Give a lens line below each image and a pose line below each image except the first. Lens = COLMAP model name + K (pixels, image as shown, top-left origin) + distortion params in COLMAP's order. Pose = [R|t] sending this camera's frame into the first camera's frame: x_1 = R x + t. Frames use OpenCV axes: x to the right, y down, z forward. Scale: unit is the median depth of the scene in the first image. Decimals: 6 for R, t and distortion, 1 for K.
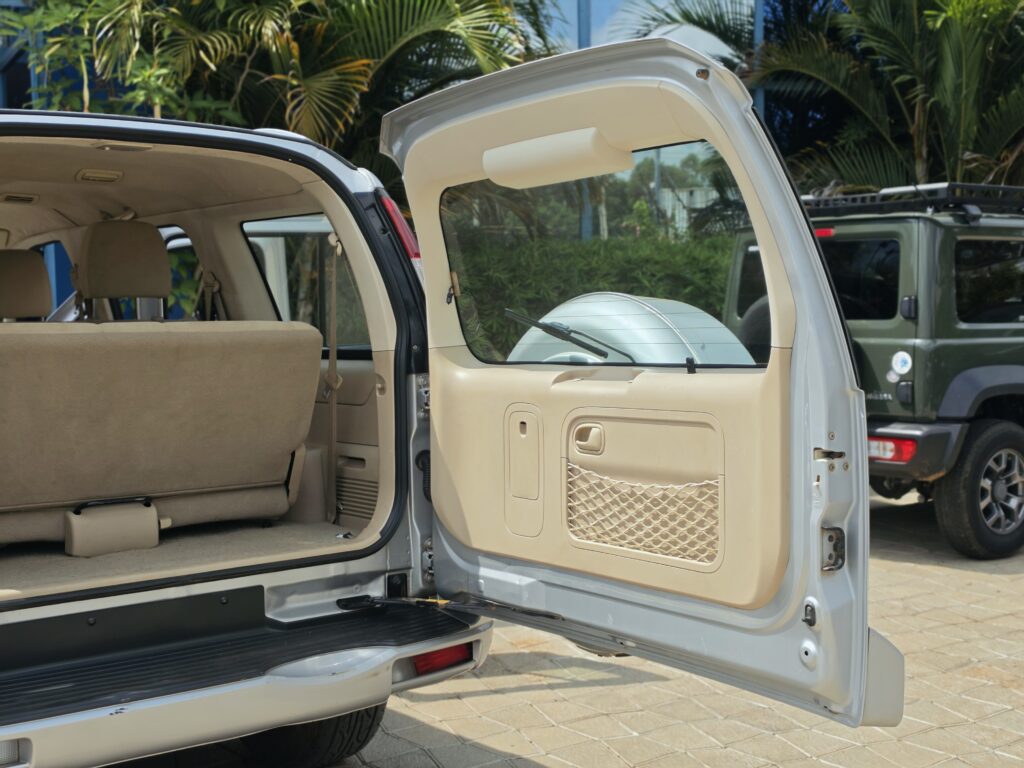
lens RADIAL K [[1388.0, 0, 512.0], [0, 1388.0, 384.0], [0, 0, 1]] dist [0.215326, -0.702535]
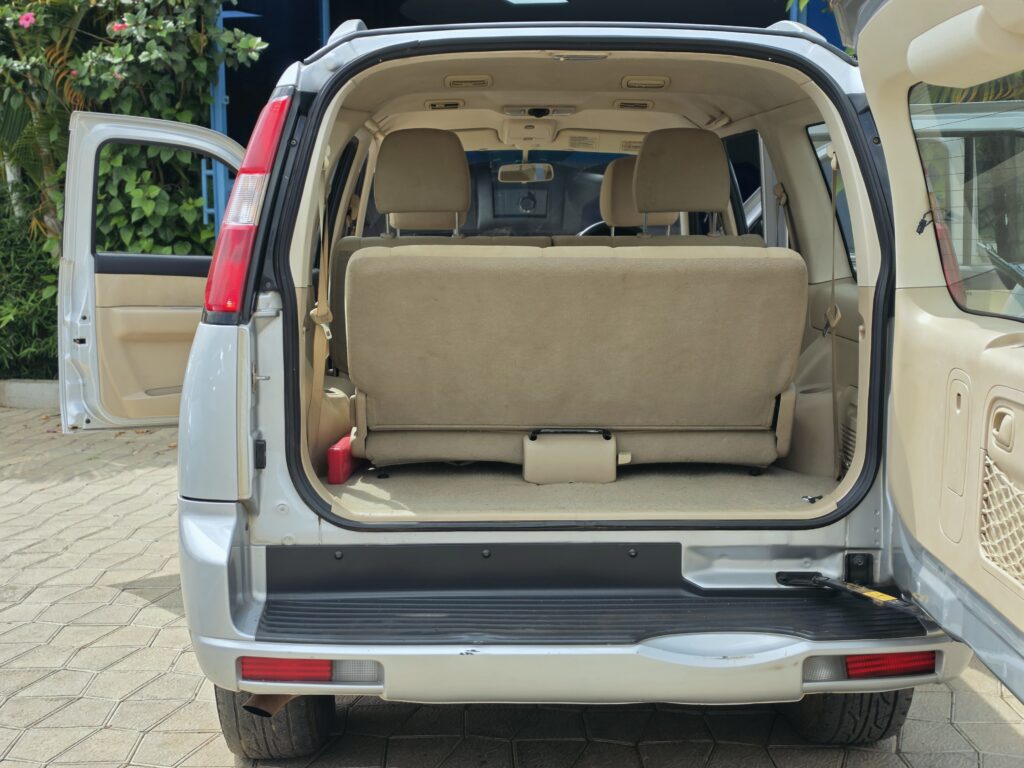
lens RADIAL K [[1388.0, 0, 512.0], [0, 1388.0, 384.0], [0, 0, 1]] dist [0.215326, -0.702535]
pose [[0.810994, 0.091999, -0.577776, 0.228211], [-0.046744, 0.994591, 0.092756, -0.034445], [0.583185, -0.048218, 0.810907, 0.195429]]
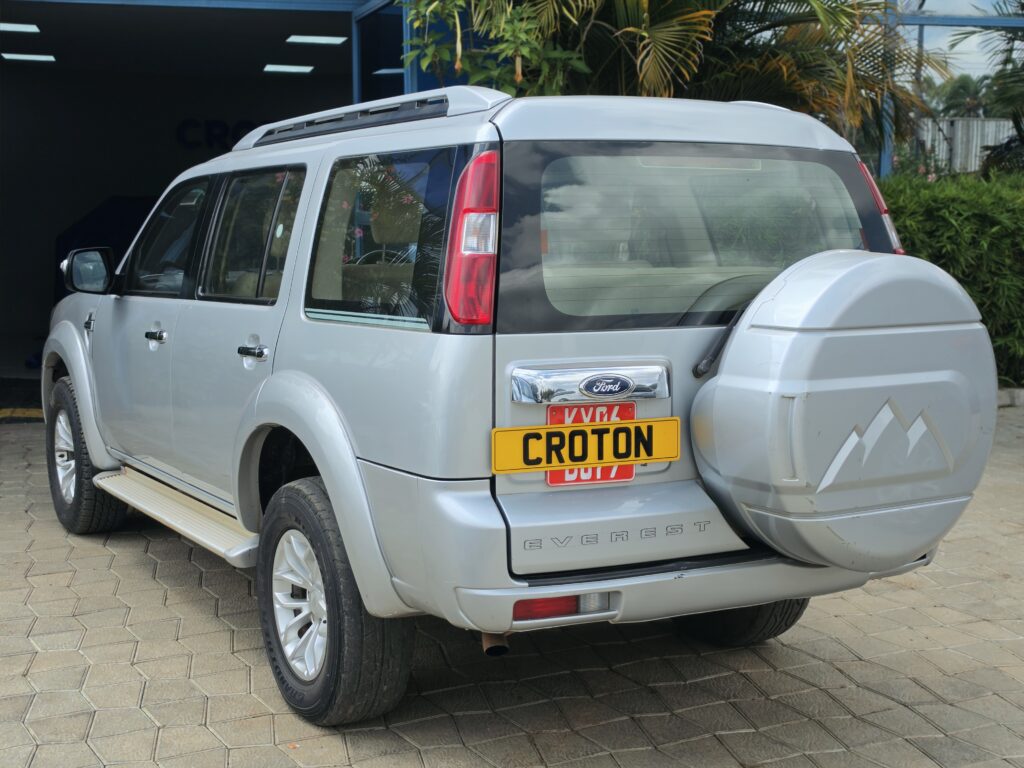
lens RADIAL K [[1388.0, 0, 512.0], [0, 1388.0, 384.0], [0, 0, 1]] dist [0.215326, -0.702535]
pose [[0.988701, 0.033952, -0.146005, -0.201925], [-0.026292, 0.998191, 0.054074, -0.004708], [0.147576, -0.049624, 0.987805, -0.213446]]
